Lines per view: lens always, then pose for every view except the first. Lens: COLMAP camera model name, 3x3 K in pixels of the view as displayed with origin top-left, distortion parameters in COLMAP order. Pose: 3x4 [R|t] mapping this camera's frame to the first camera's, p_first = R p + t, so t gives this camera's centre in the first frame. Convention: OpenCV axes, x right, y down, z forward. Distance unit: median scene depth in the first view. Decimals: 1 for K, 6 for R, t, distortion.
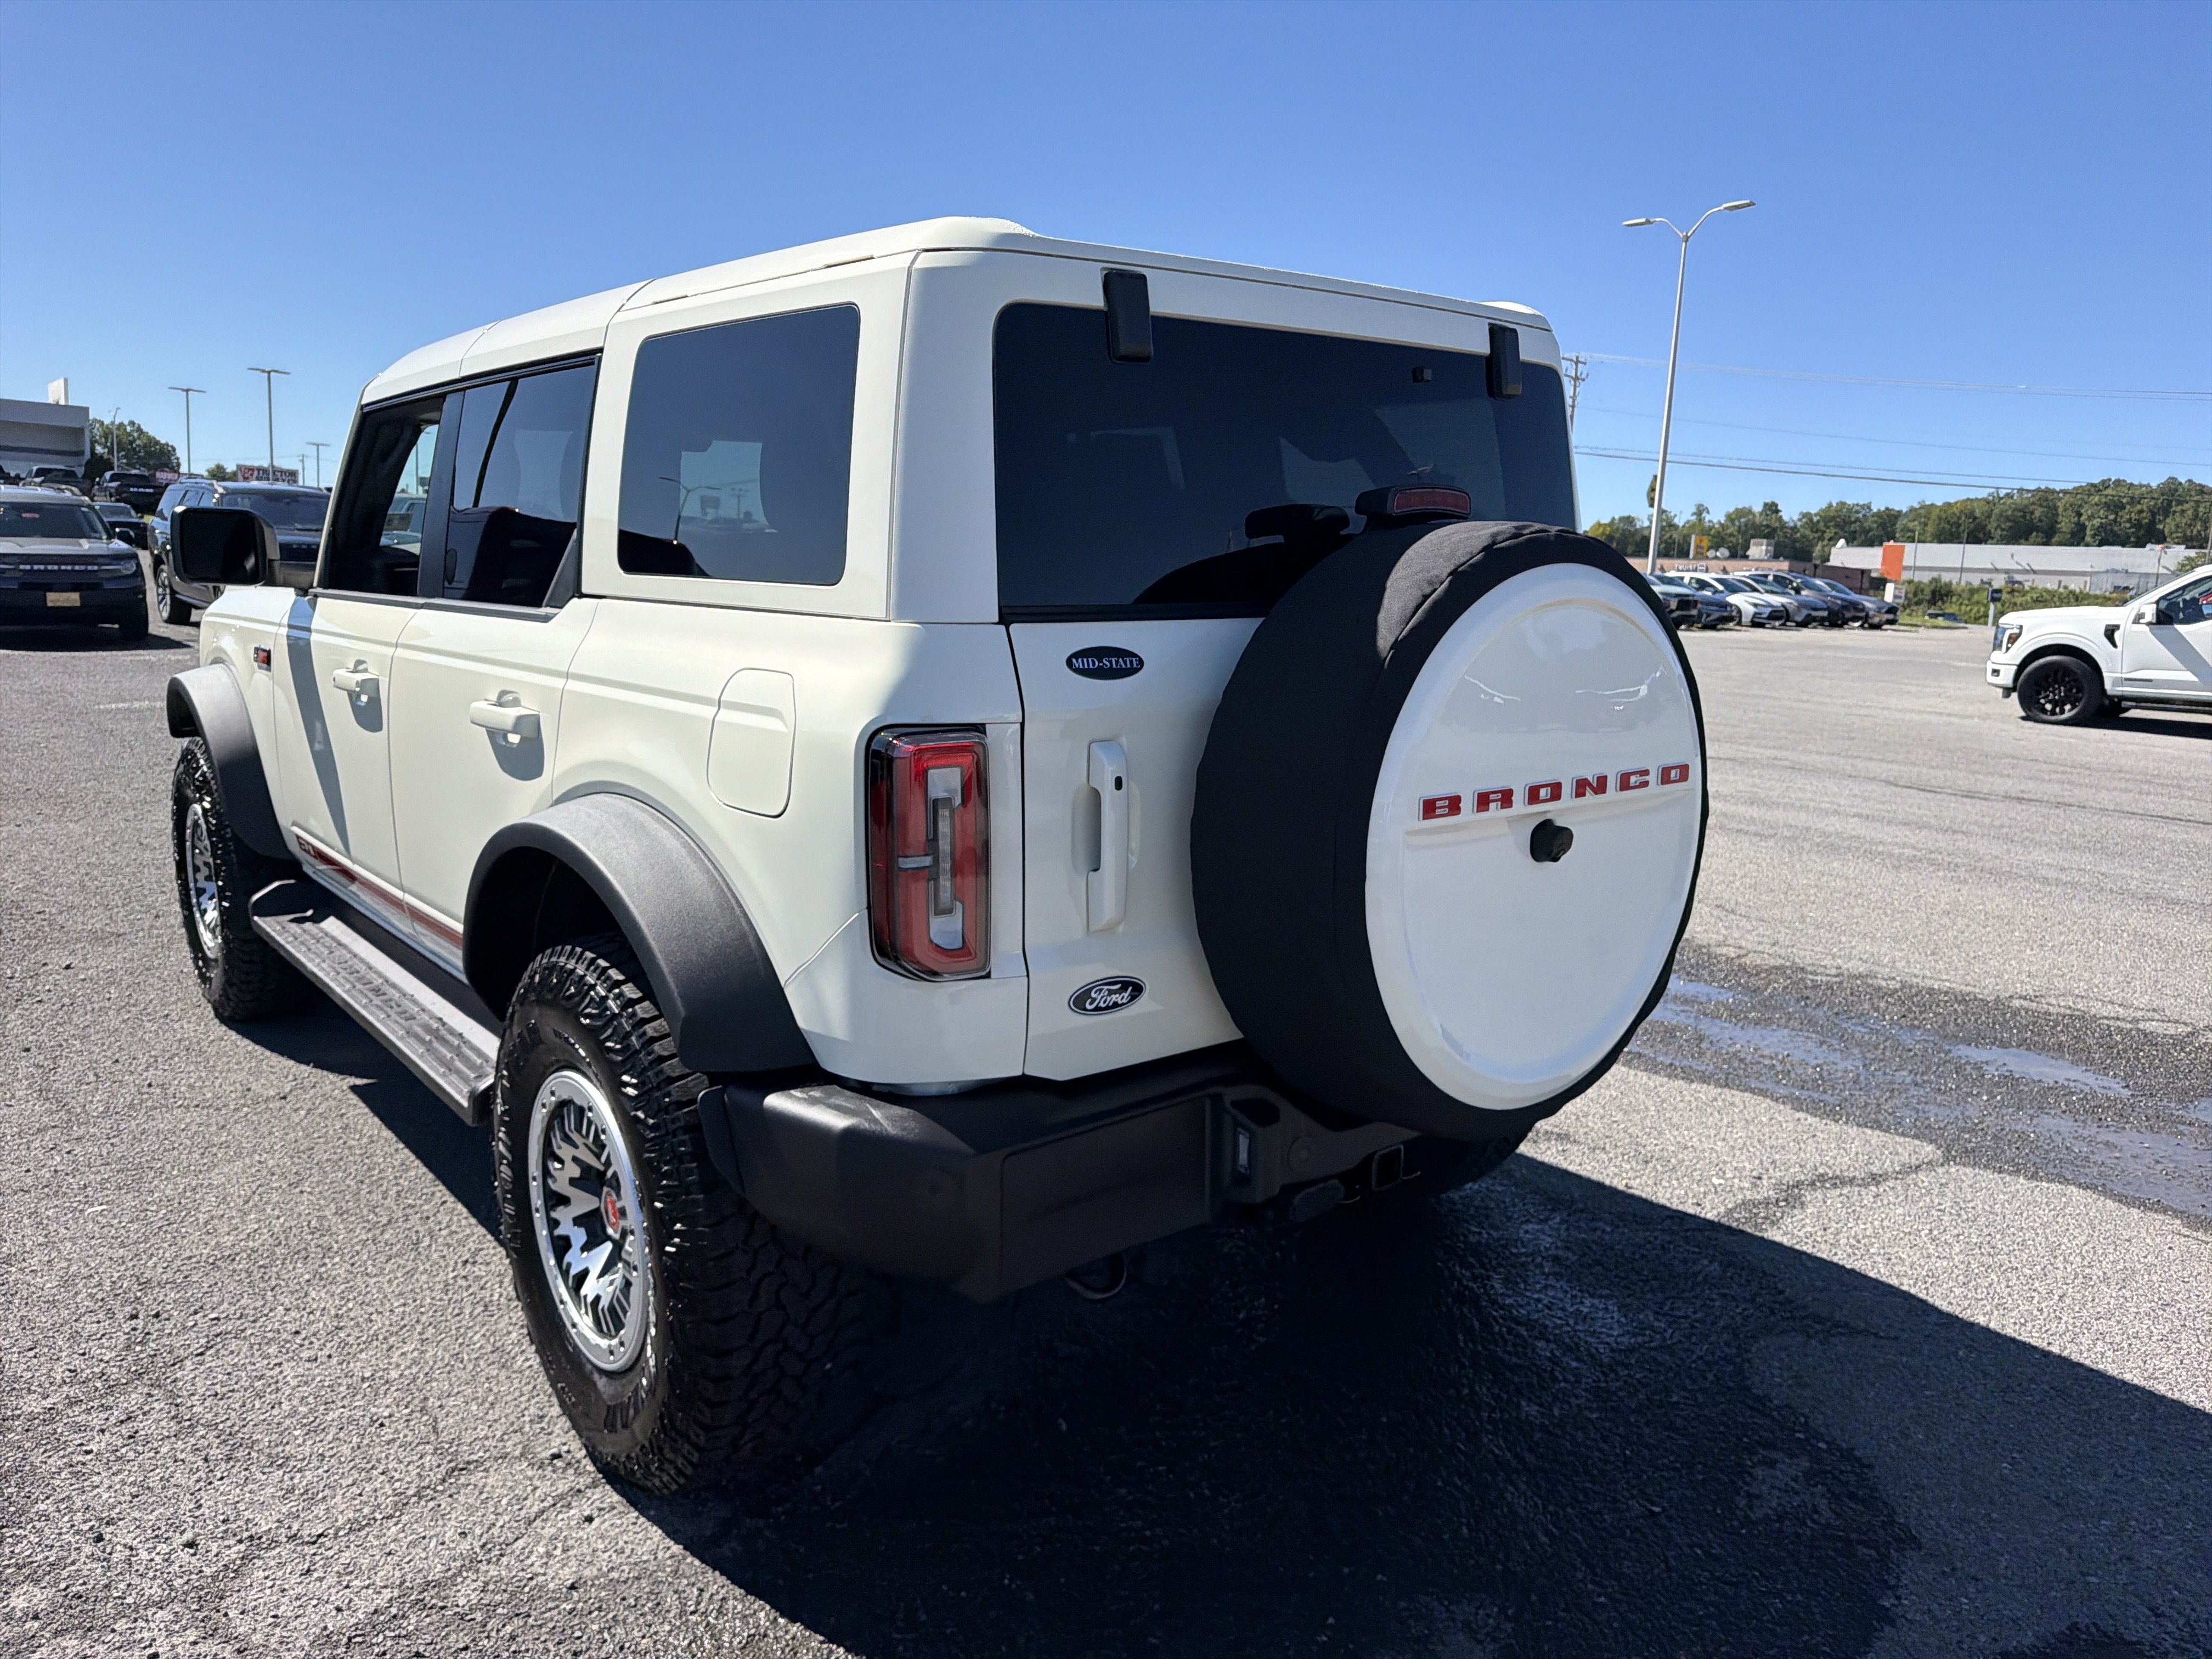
lens RADIAL K [[1655.2, 0, 1119.3], [0, 1655.2, 844.9], [0, 0, 1]] dist [0.008749, -0.002994]
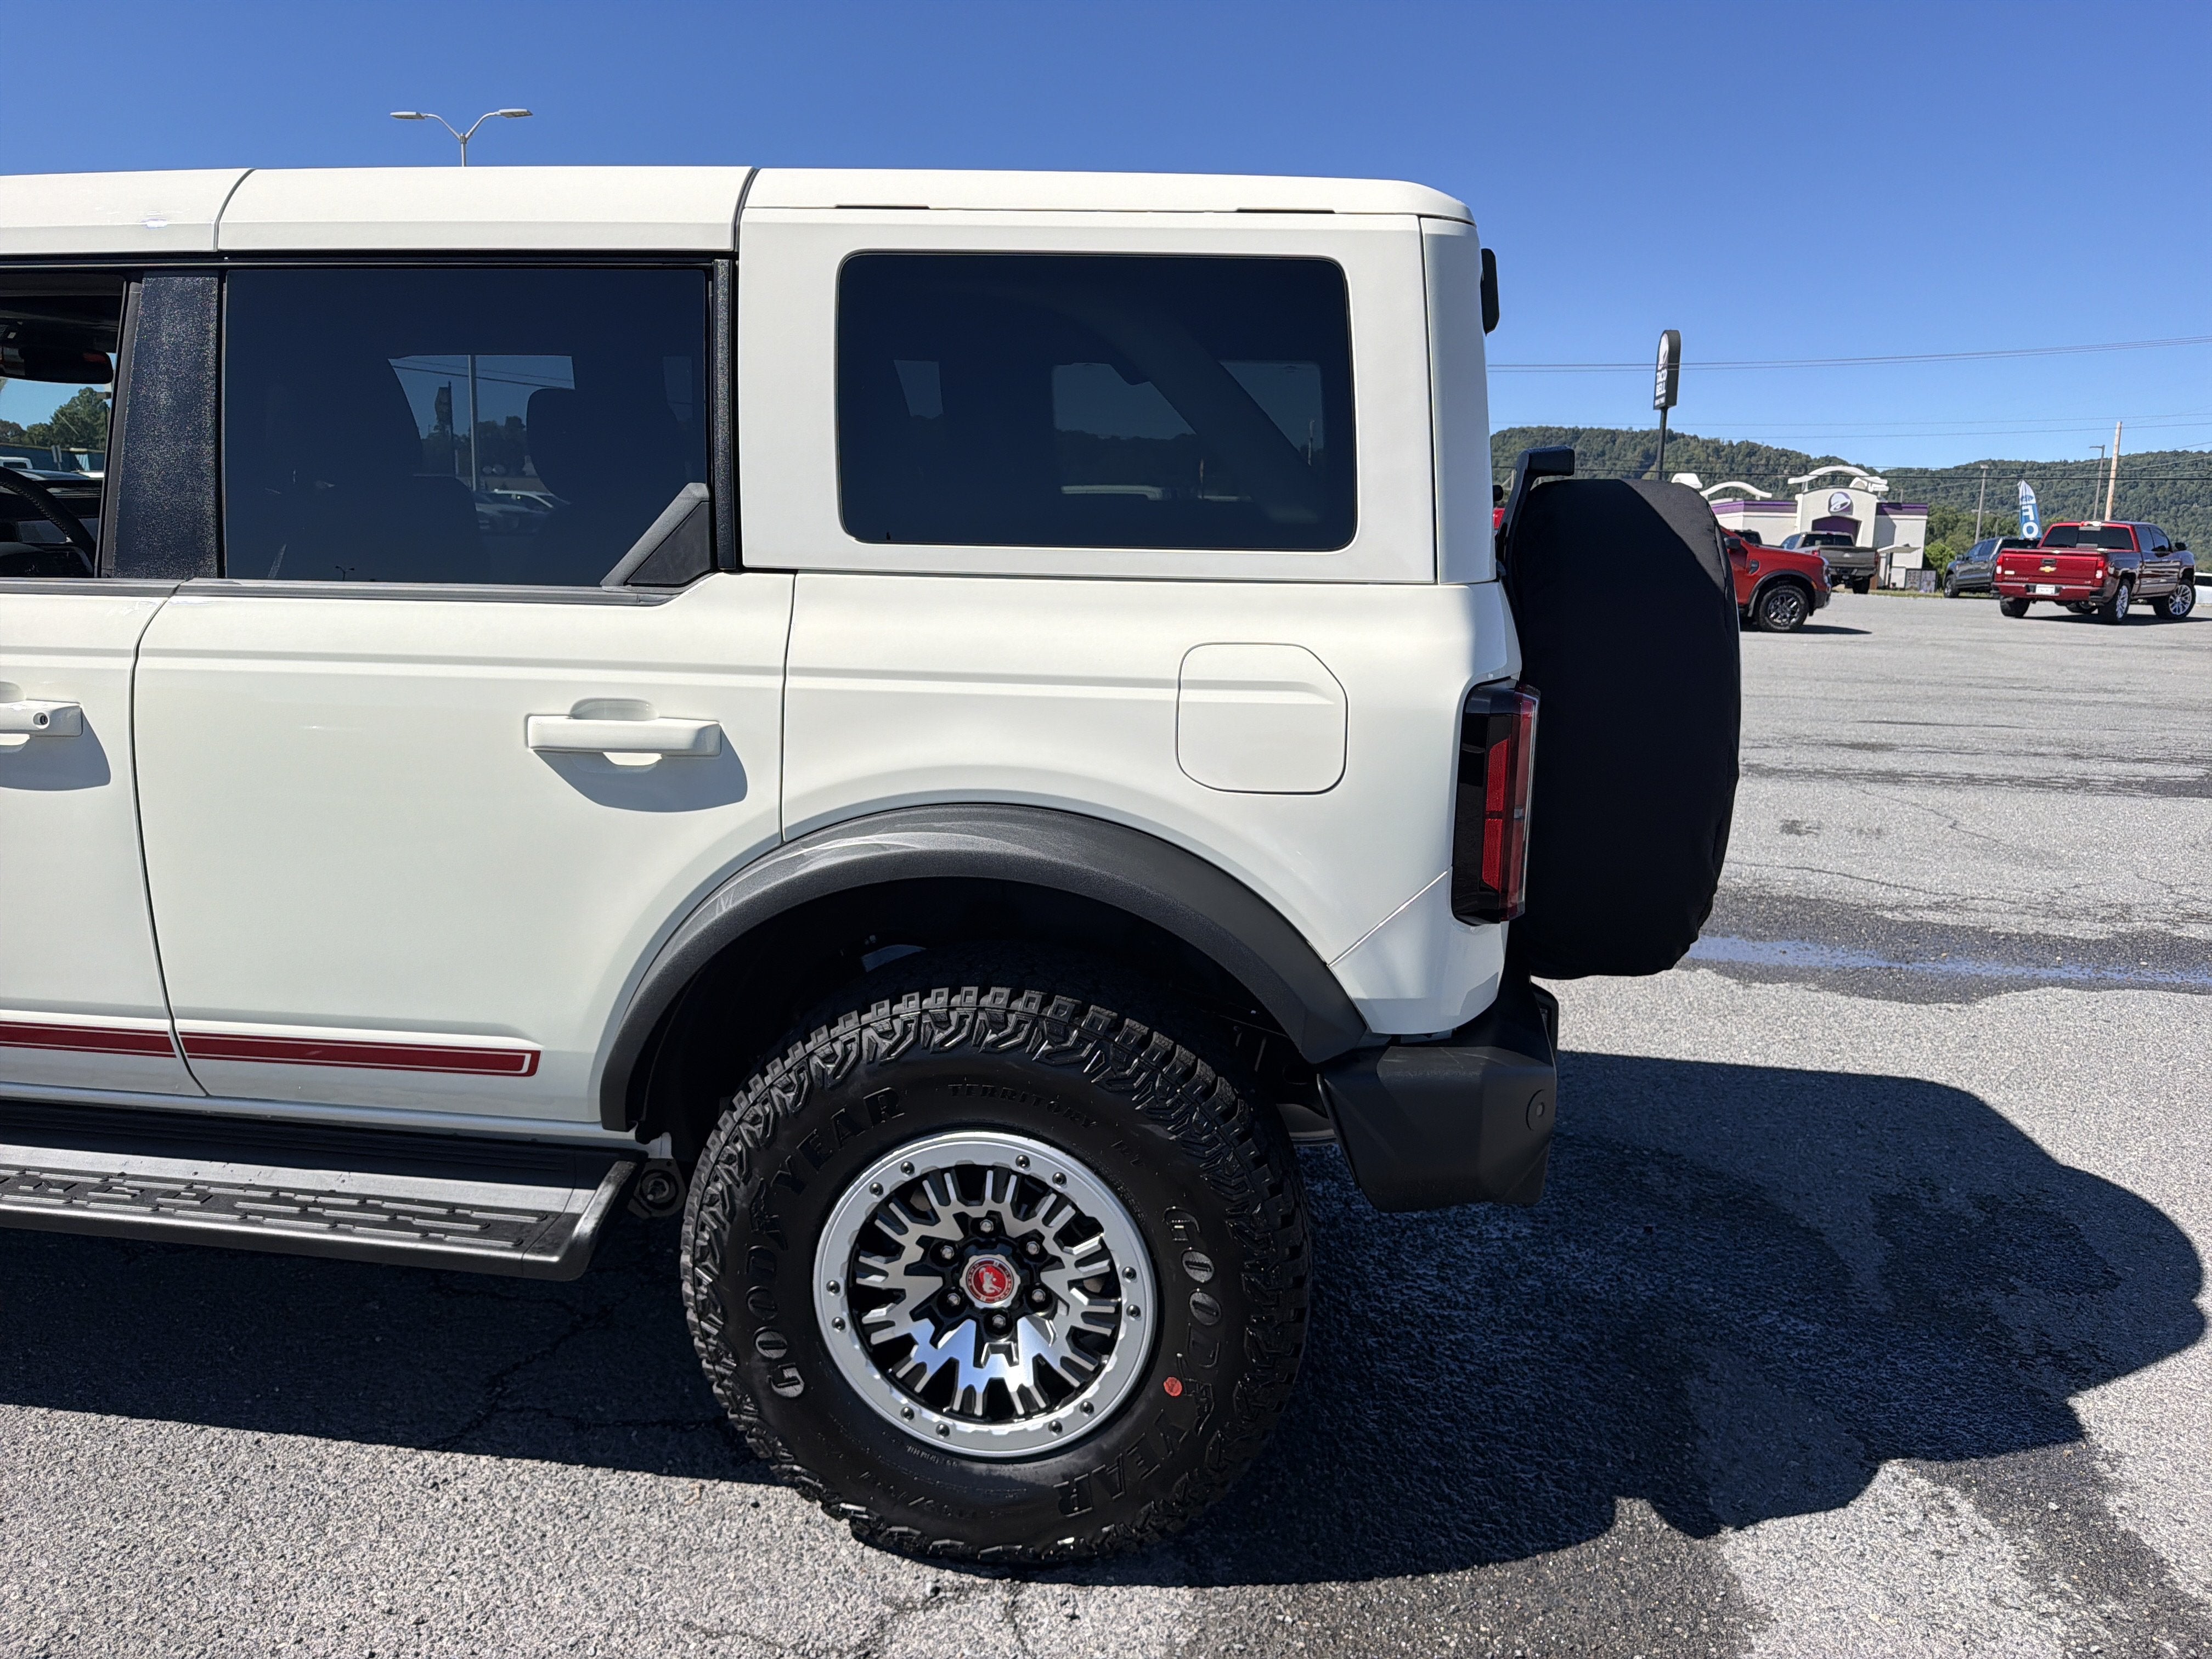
lens RADIAL K [[1655.2, 0, 1119.3], [0, 1655.2, 844.9], [0, 0, 1]] dist [0.008749, -0.002994]
pose [[0.713224, -0.154489, 0.683699, -0.808499], [0.119102, 0.987935, 0.098989, -0.082225], [-0.690743, 0.010829, 0.723019, 0.323340]]
